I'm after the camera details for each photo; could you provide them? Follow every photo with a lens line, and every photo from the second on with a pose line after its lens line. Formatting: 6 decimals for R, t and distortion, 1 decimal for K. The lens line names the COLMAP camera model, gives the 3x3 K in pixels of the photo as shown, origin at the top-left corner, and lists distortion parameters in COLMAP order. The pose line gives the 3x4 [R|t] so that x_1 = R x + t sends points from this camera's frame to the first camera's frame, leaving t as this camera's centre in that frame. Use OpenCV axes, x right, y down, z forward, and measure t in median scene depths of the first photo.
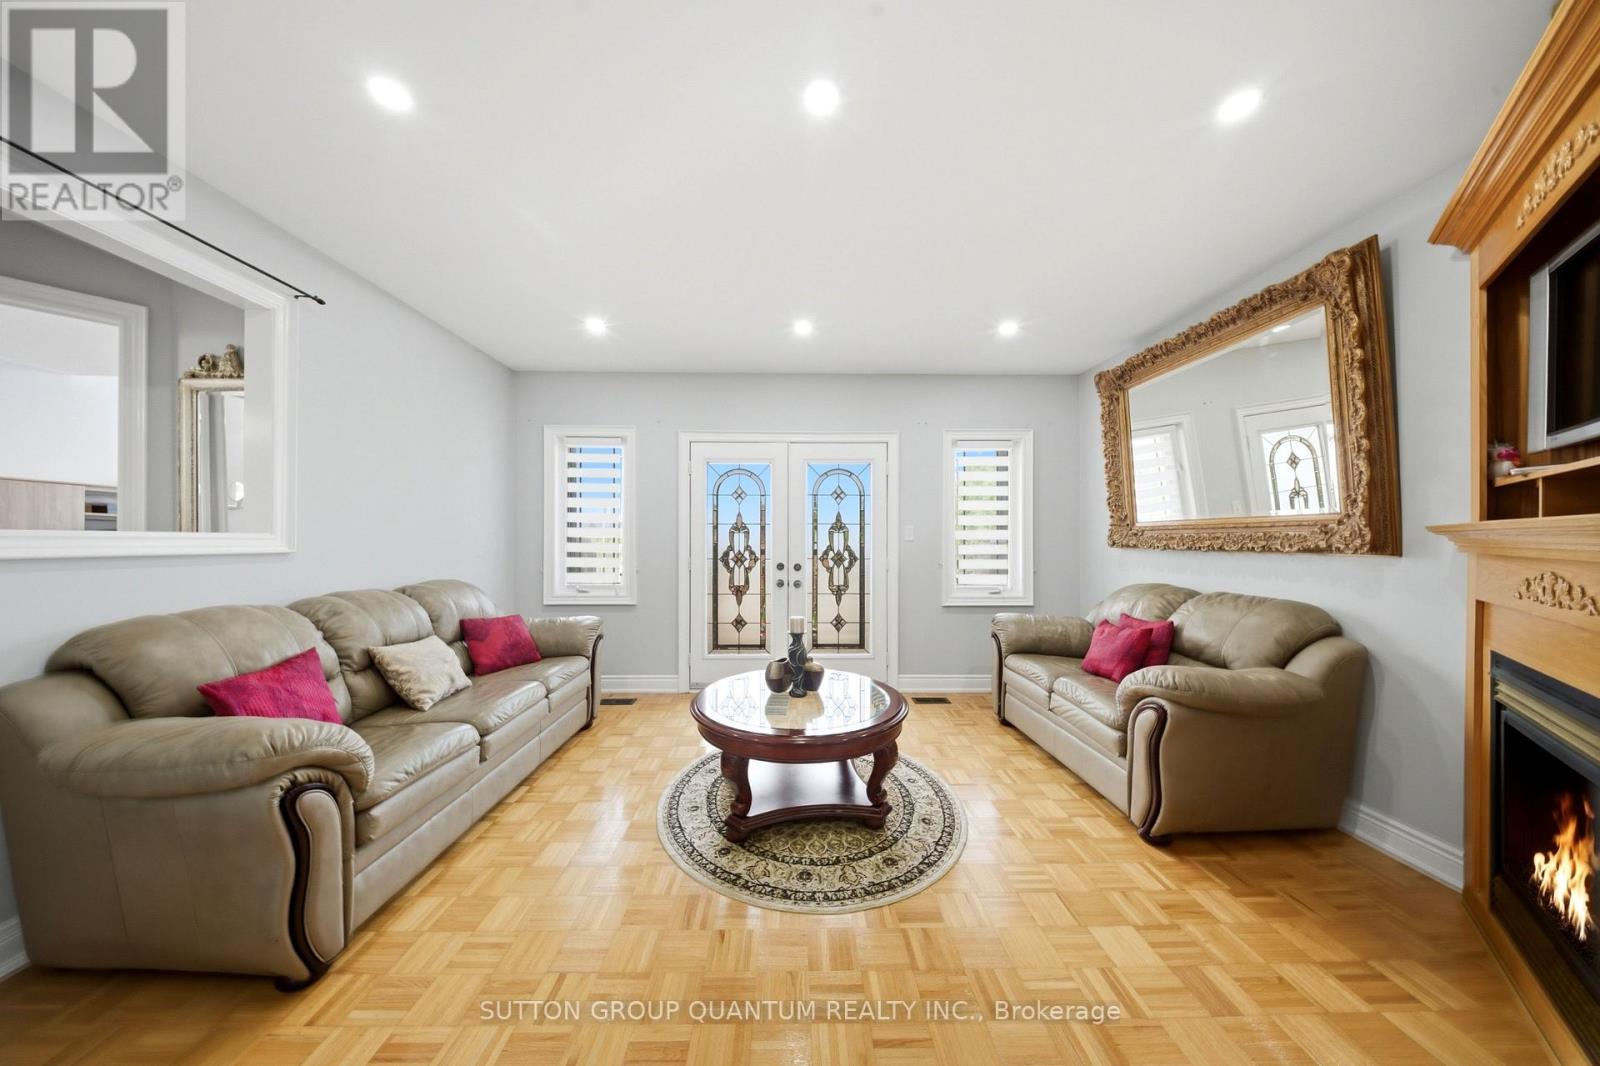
lens RADIAL K [[473.2, 0, 801.2], [0, 473.2, 536.9], [0, 0, 1]] dist [-0.001991, -0.000099]
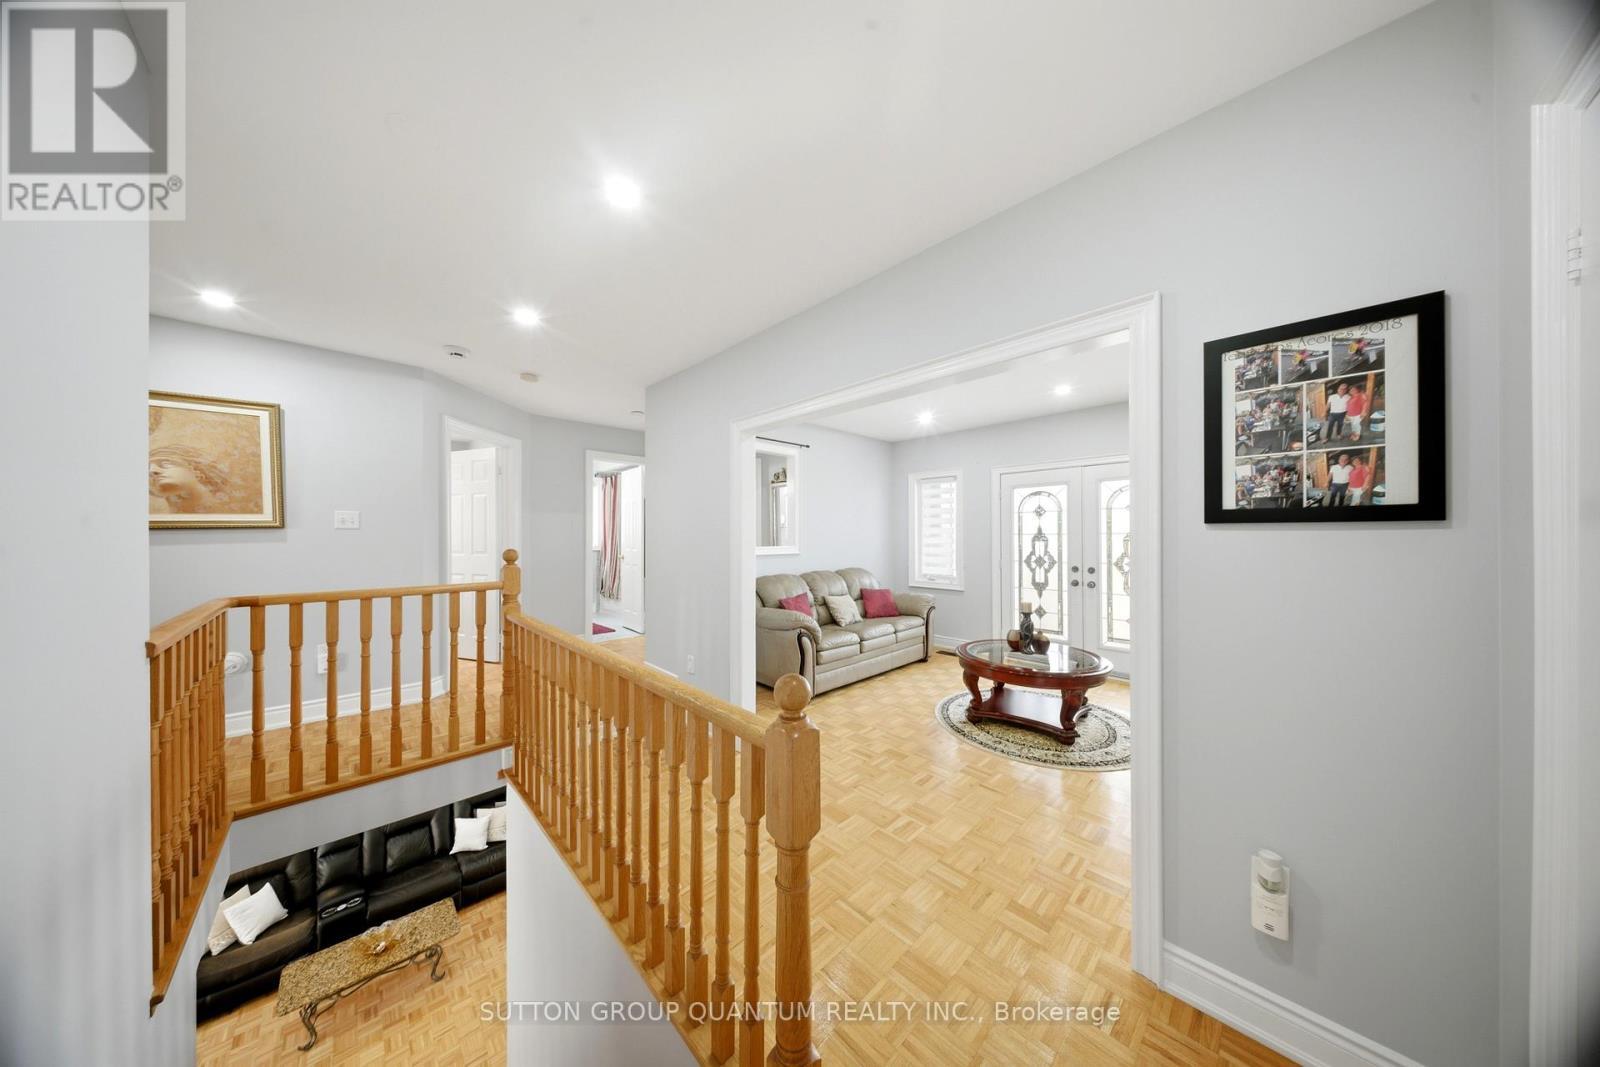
lens RADIAL K [[473.2, 0, 803.0], [0, 473.2, 536.9], [0, 0, 1]] dist [-0.001991, -0.000099]
pose [[0.678276, -0.007669, -0.734767, 0.623389], [0.010570, 0.999944, -0.000679, -0.043636], [0.734731, -0.007306, 0.678319, -0.555258]]
